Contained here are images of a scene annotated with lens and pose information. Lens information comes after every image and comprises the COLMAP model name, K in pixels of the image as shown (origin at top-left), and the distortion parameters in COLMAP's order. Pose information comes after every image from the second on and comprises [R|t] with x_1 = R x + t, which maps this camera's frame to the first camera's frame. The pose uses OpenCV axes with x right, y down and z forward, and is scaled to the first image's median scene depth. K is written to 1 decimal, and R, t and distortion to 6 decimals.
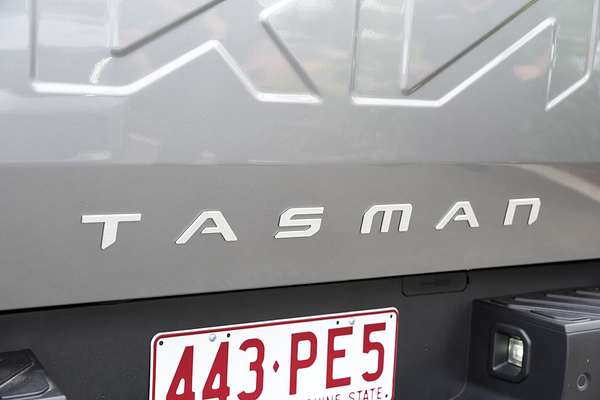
lens RADIAL K [[1069.2, 0, 300.0], [0, 1069.2, 200.0], [0, 0, 1]] dist [0.045688, 0.071094]
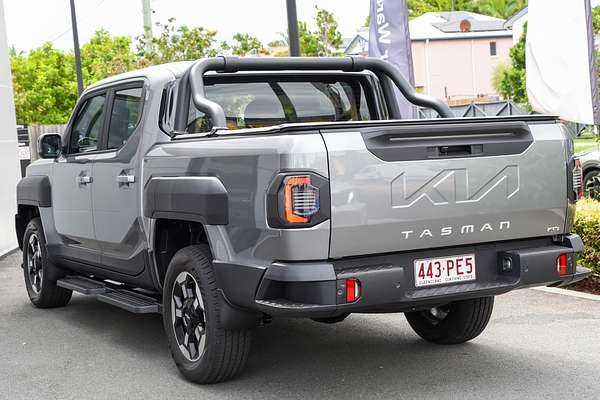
lens RADIAL K [[1054.2, 0, 300.0], [0, 1054.2, 200.0], [0, 0, 1]] dist [0.008794, 0.051512]
pose [[0.986841, -0.089028, -0.134979, 0.002868], [0.080814, 0.994596, -0.065170, 0.117730], [0.140051, 0.053404, 0.988703, -3.111621]]
